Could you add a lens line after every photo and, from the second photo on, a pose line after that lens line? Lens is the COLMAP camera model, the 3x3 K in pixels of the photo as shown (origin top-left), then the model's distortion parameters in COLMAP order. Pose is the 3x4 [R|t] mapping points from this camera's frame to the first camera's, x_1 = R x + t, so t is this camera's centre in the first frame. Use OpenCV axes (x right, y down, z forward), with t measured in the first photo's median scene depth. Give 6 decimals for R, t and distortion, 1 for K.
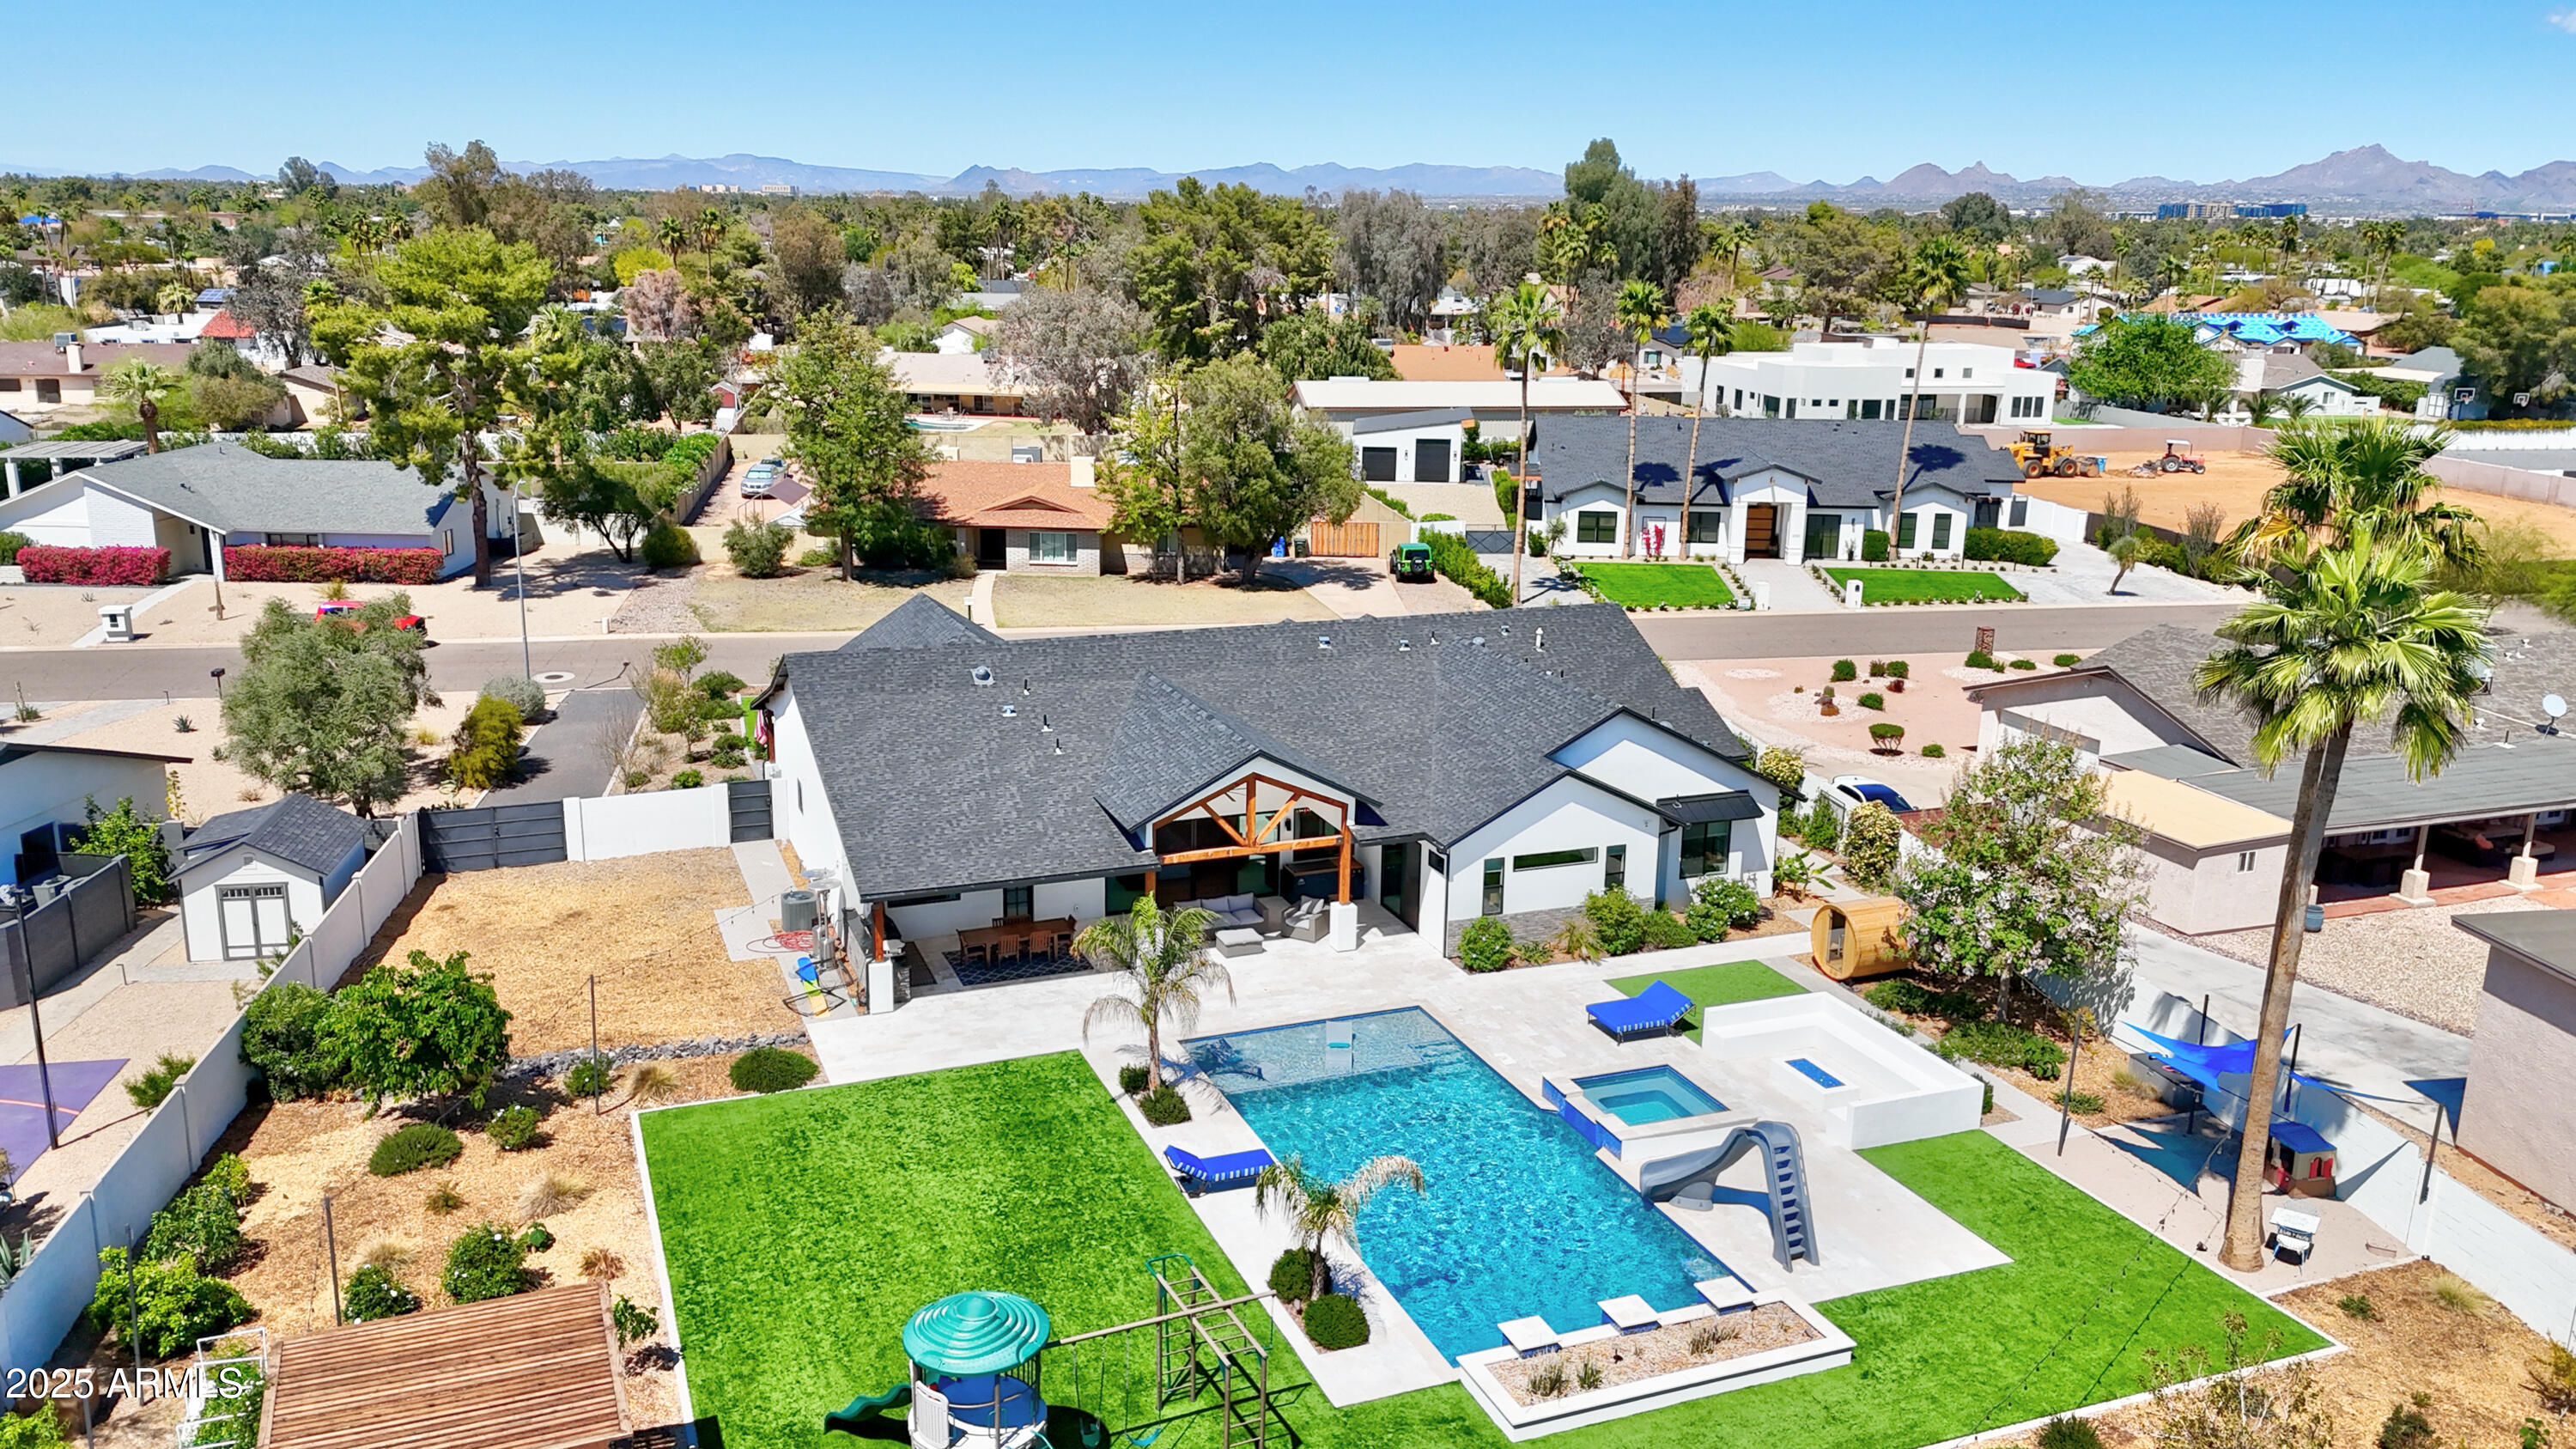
lens RADIAL K [[1980.4, 0, 1290.1], [0, 1980.4, 688.5], [0, 0, 1]] dist [0.103602, -0.125107]
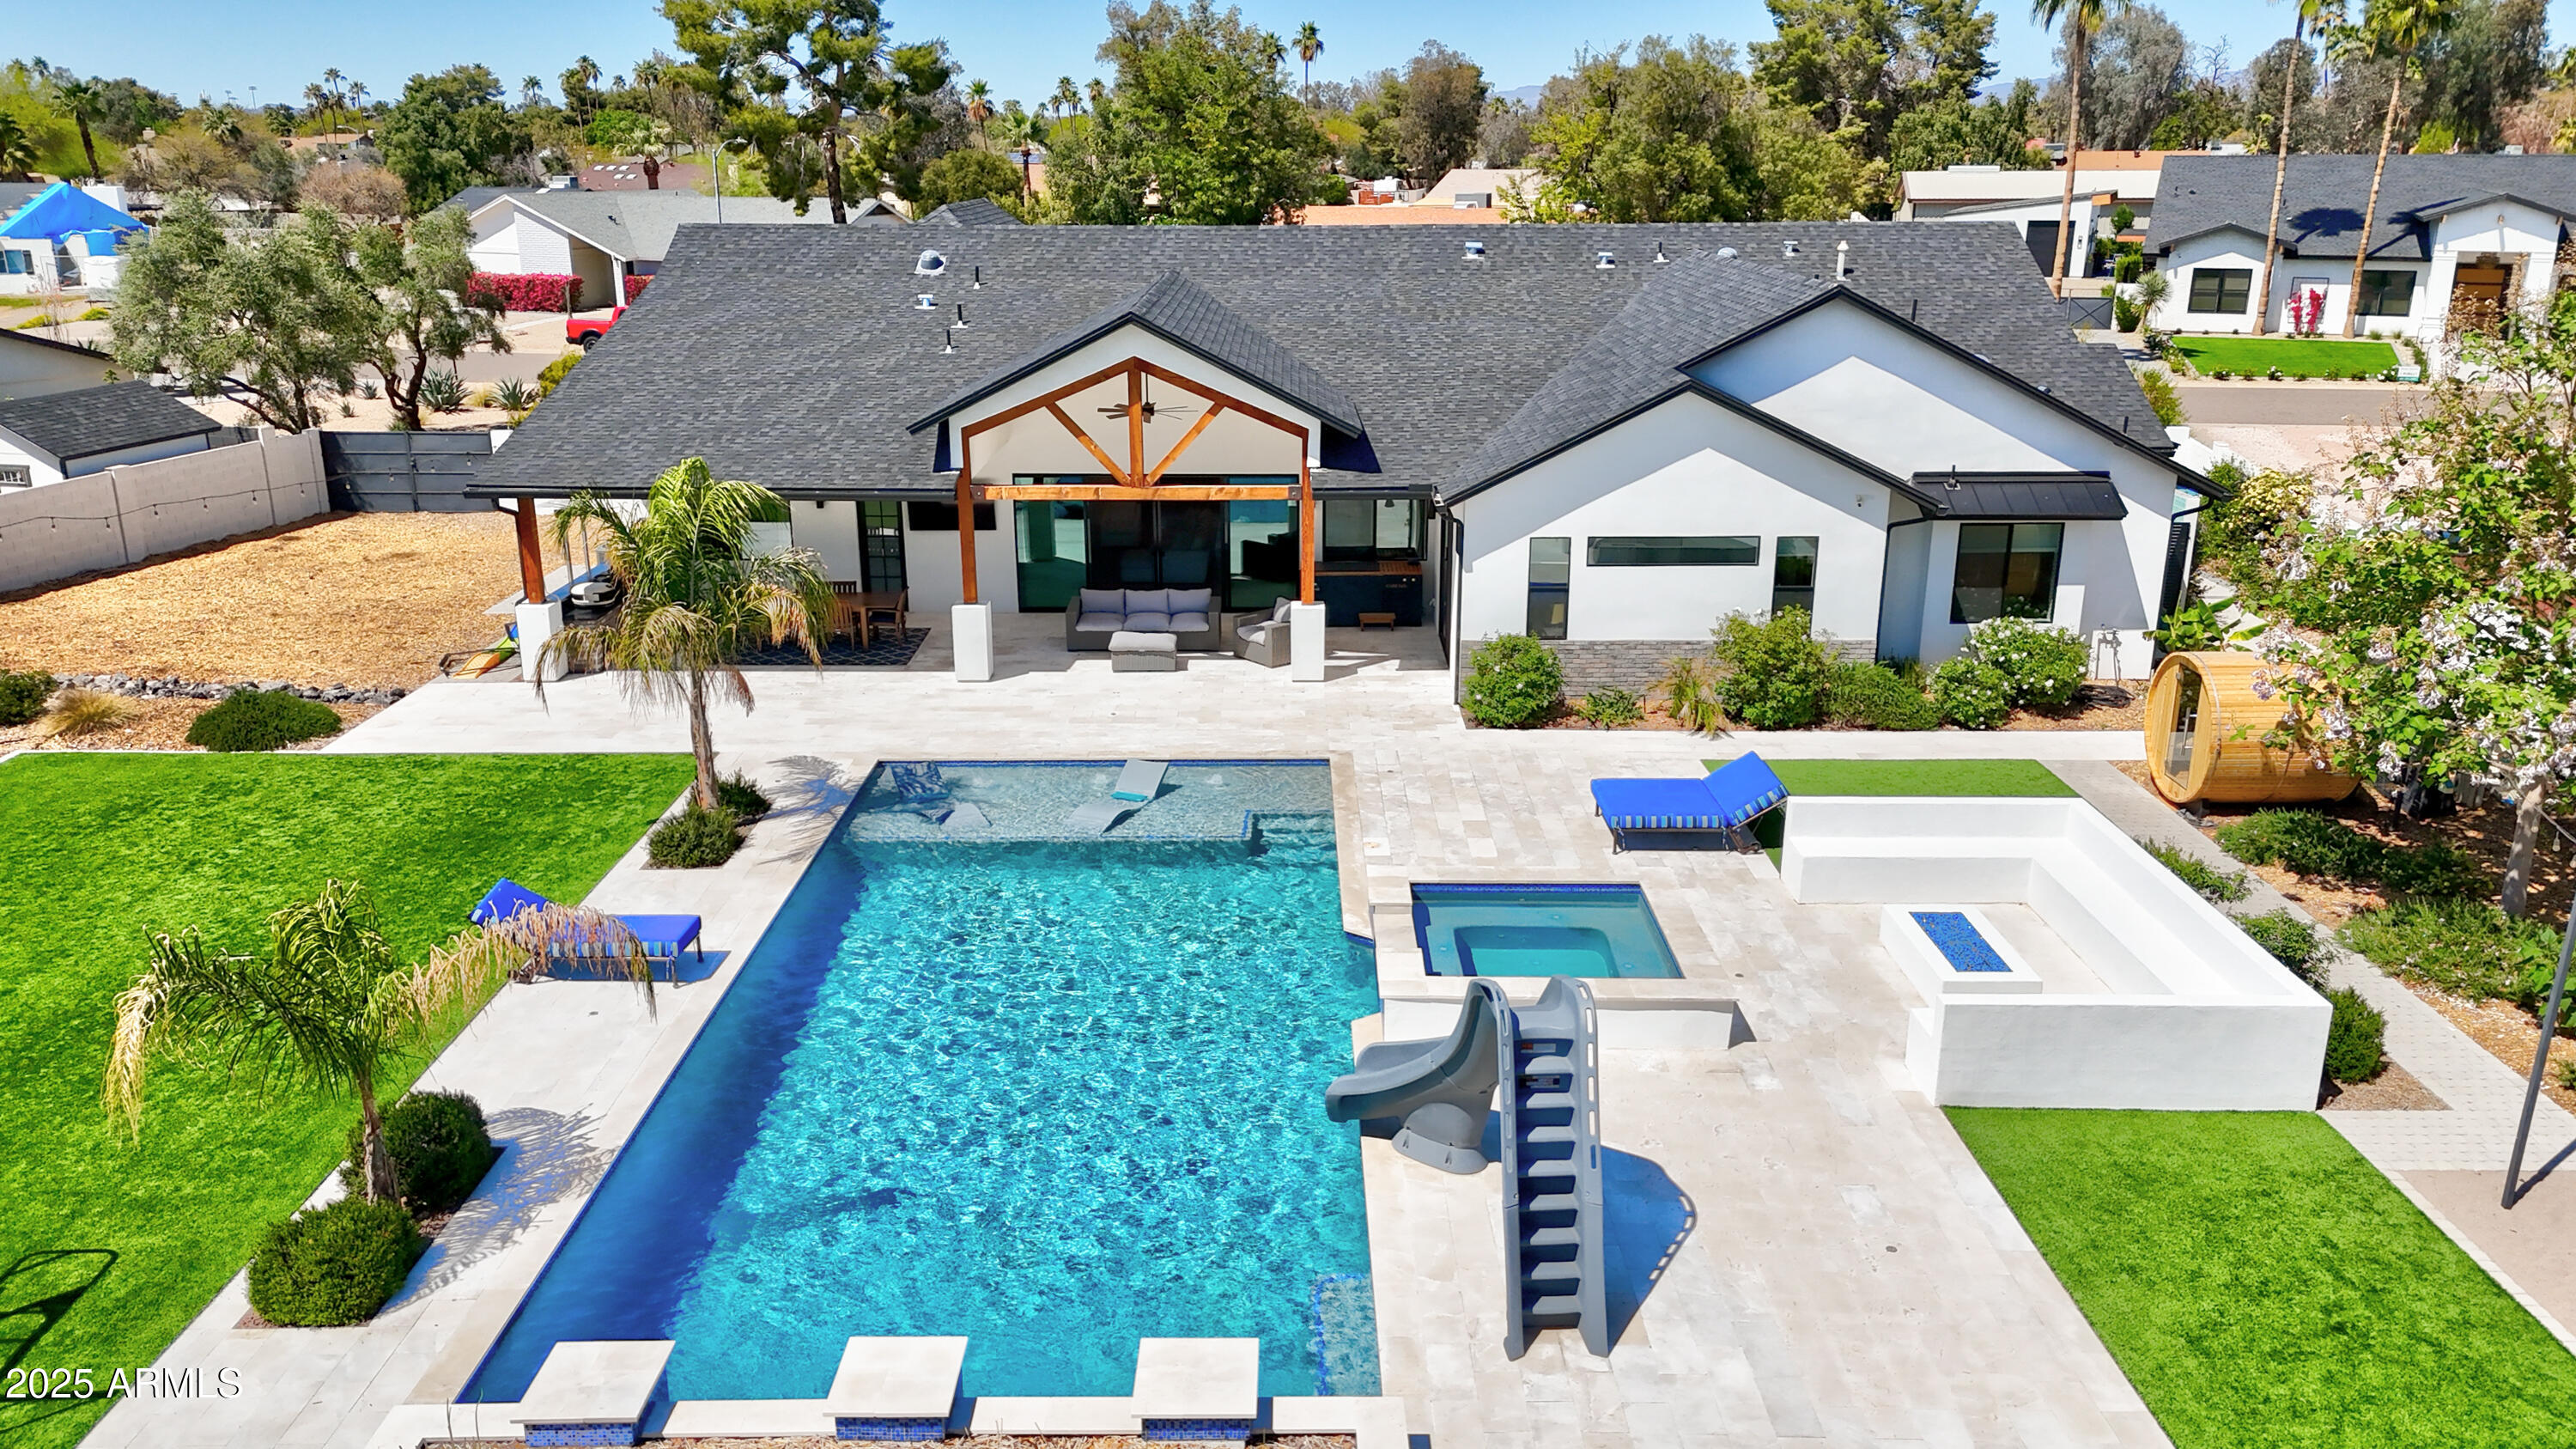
lens RADIAL K [[1899.7, 0, 1287.6], [0, 1899.7, 715.3], [0, 0, 1]] dist [0.085971, -0.103502]
pose [[0.927074, 0.089580, -0.364019, 0.210710], [-0.069165, 0.995232, 0.068766, 0.092793], [0.368444, -0.038574, 0.928849, 0.412029]]
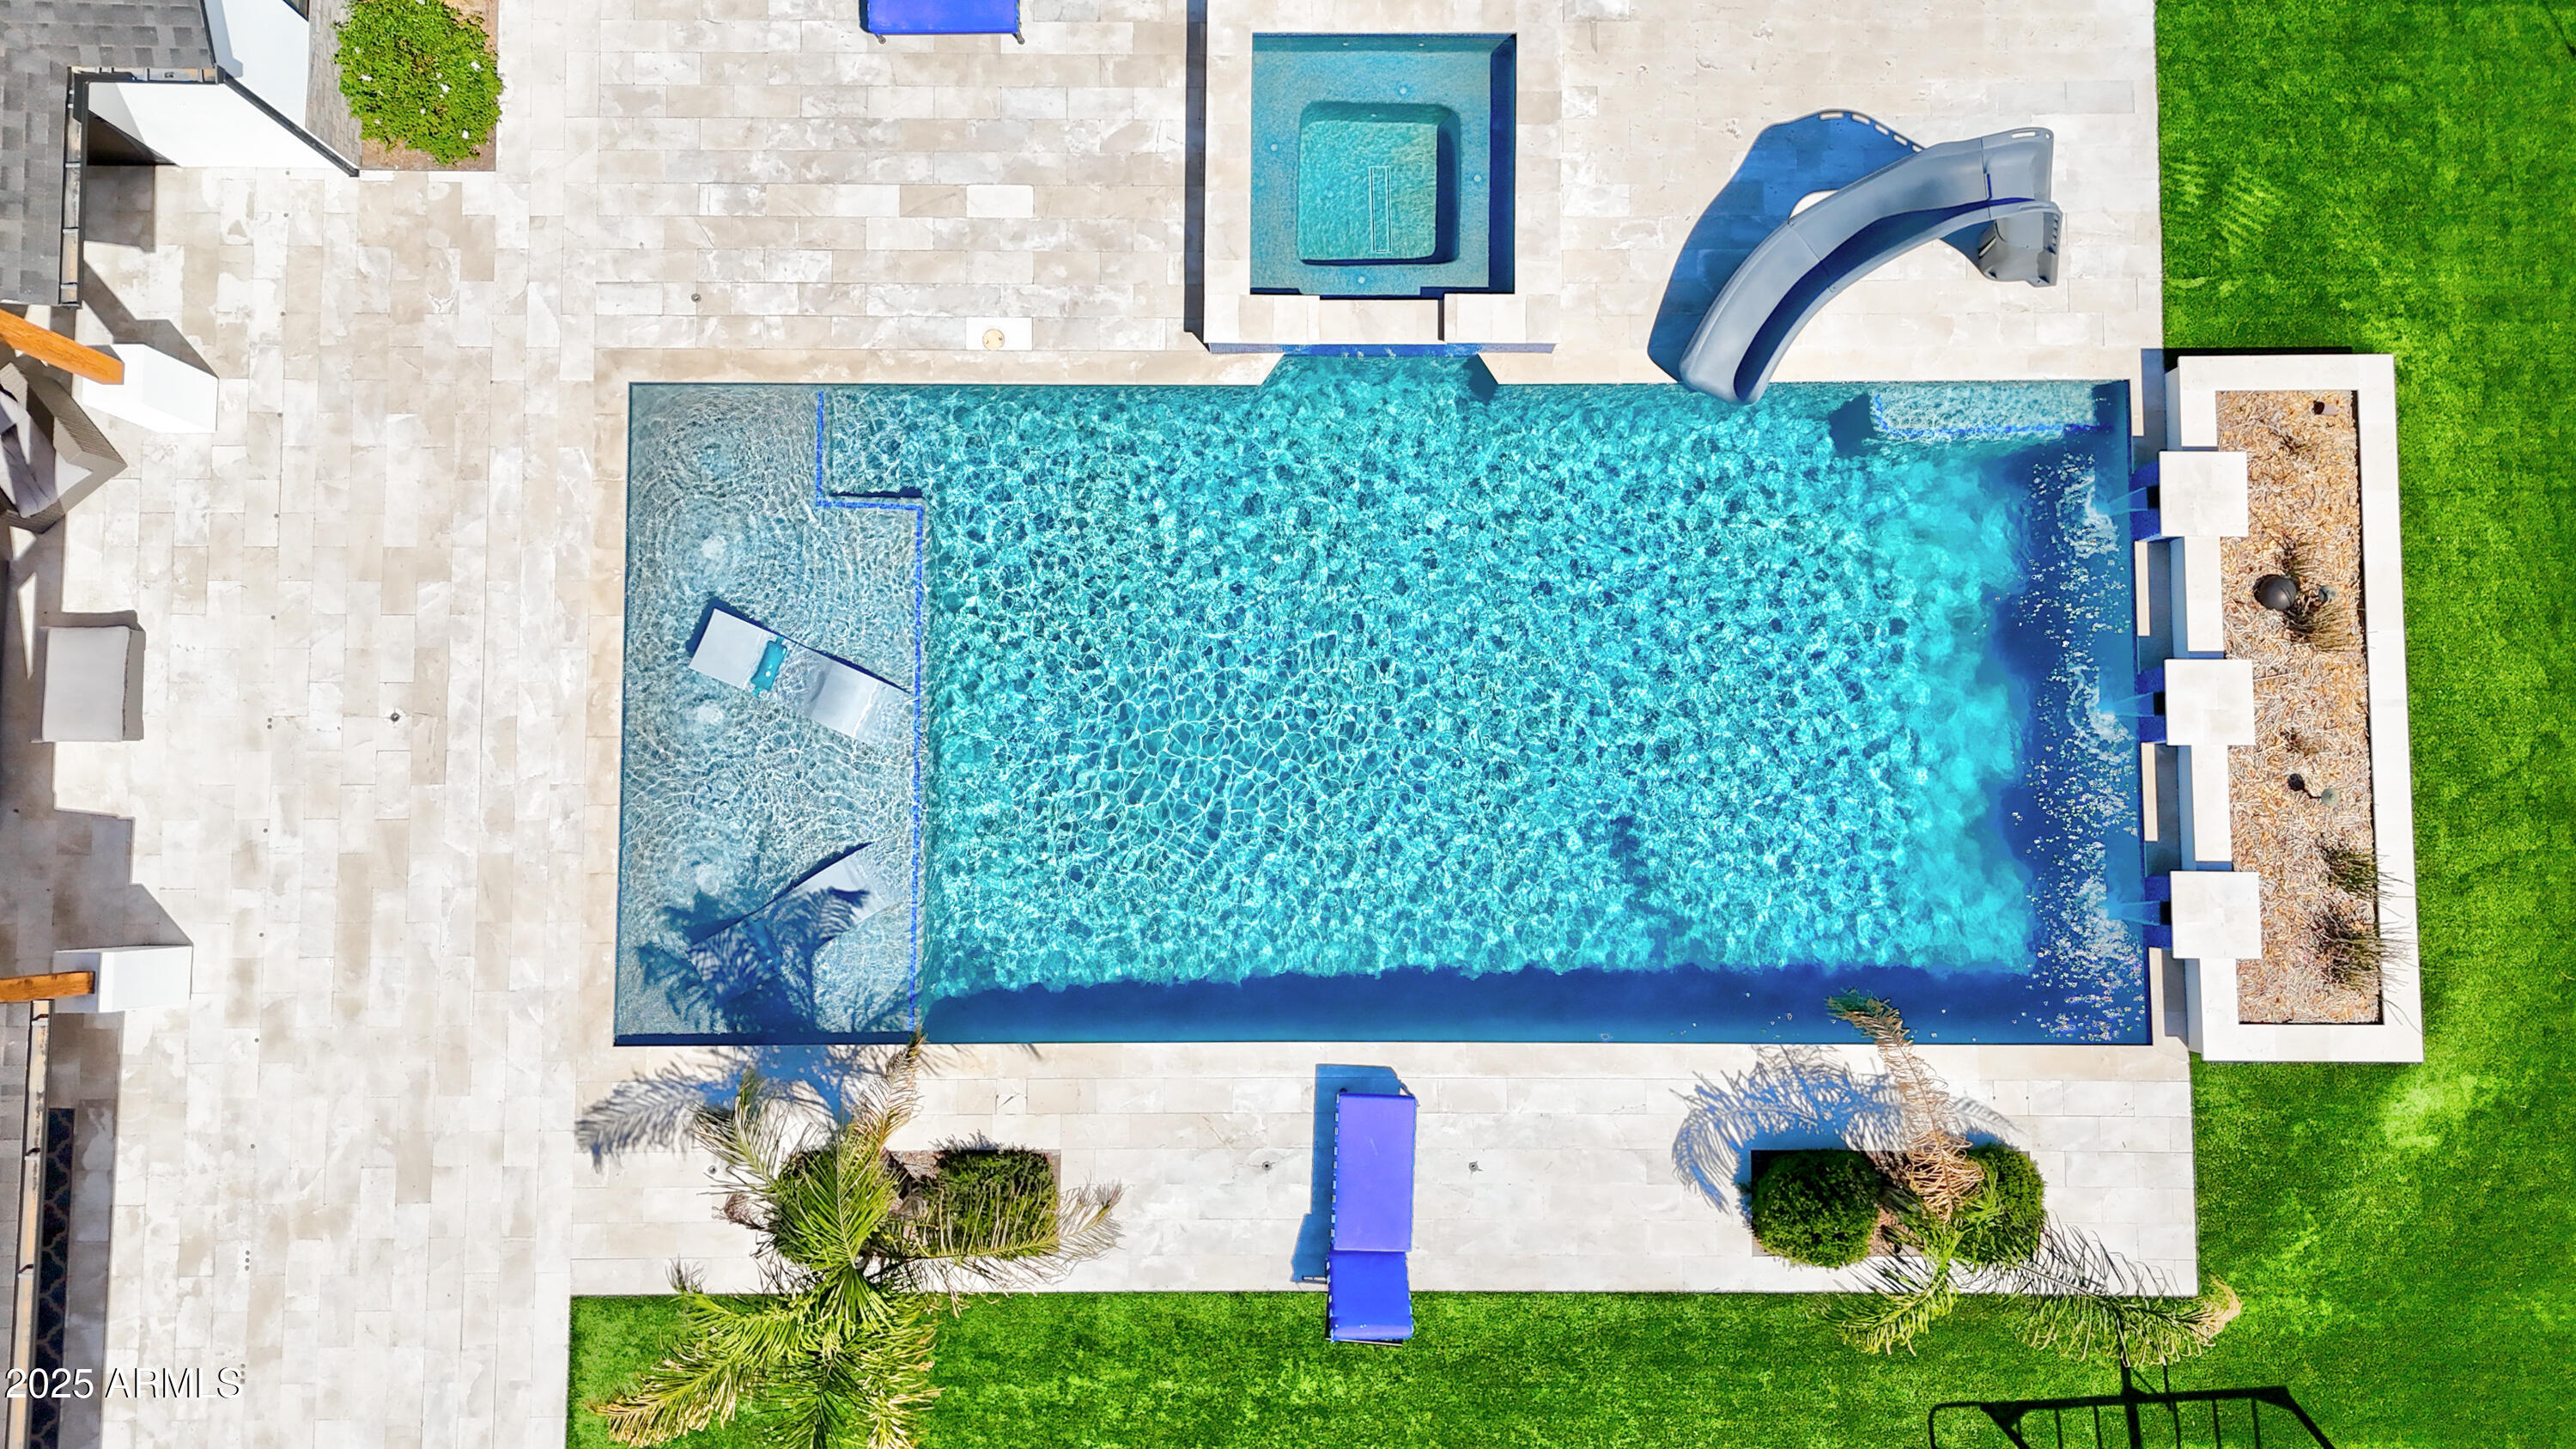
lens RADIAL K [[1899.7, 0, 1287.6], [0, 1899.7, 715.3], [0, 0, 1]] dist [0.085971, -0.103502]
pose [[0.374862, -0.925467, 0.054665, 0.027323], [0.219943, 0.146060, 0.964516, -0.139912], [-0.900613, -0.349538, 0.258302, 0.640978]]
